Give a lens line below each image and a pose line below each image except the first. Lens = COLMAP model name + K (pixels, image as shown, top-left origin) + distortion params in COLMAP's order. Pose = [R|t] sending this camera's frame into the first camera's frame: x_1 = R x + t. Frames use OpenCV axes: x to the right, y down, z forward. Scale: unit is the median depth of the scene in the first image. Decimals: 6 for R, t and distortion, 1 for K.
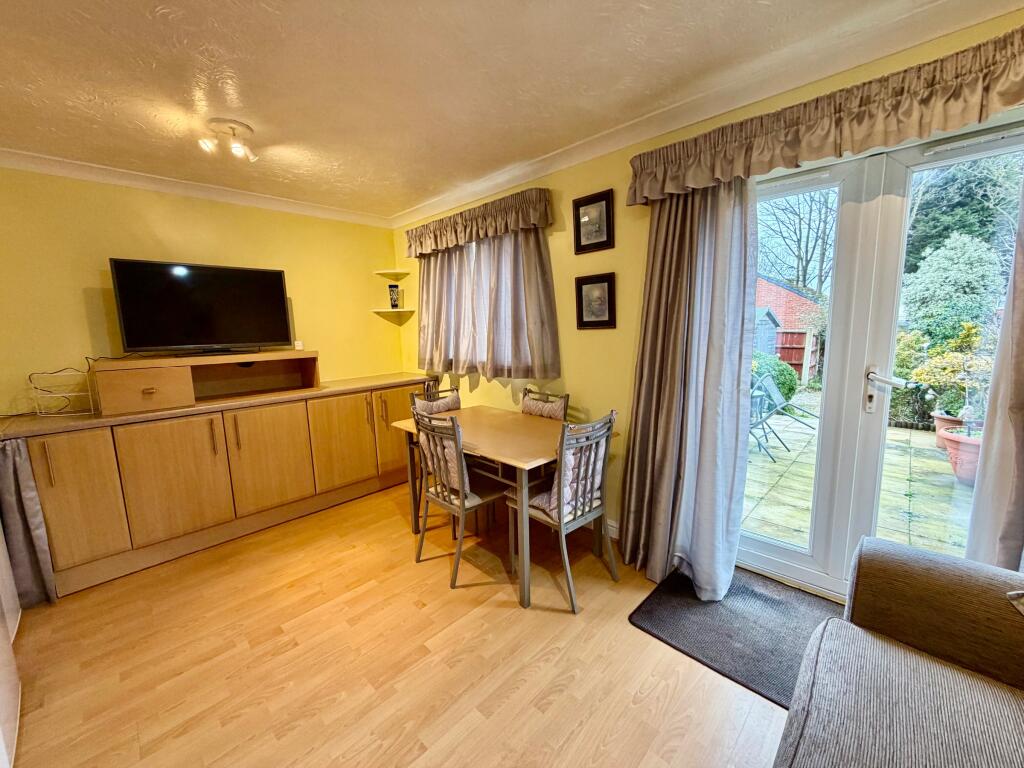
lens RADIAL K [[406.9, 0, 509.6], [0, 406.9, 383.7], [0, 0, 1]] dist [-0.001723, -0.000283]
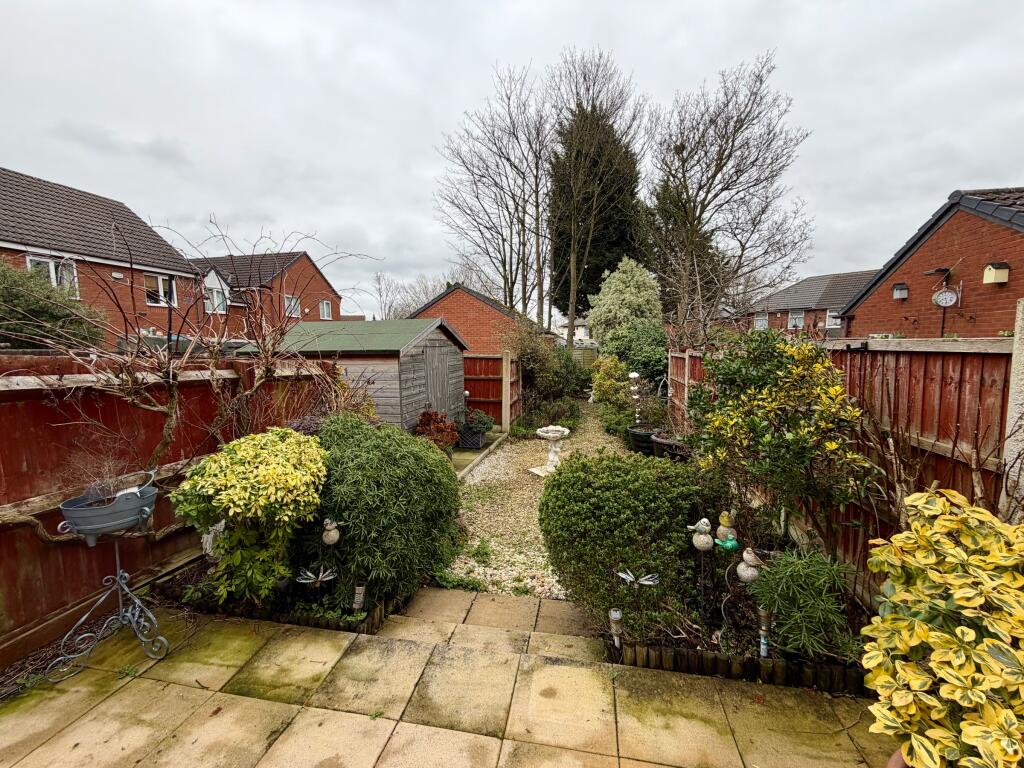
lens RADIAL K [[406.9, 0, 508.8], [0, 406.9, 382.1], [0, 0, 1]] dist [-0.001723, -0.000283]
pose [[0.832887, -0.042209, 0.551831, 0.289913], [0.073416, 0.996702, -0.034571, -0.048656], [-0.548552, 0.069307, 0.833239, 0.339107]]
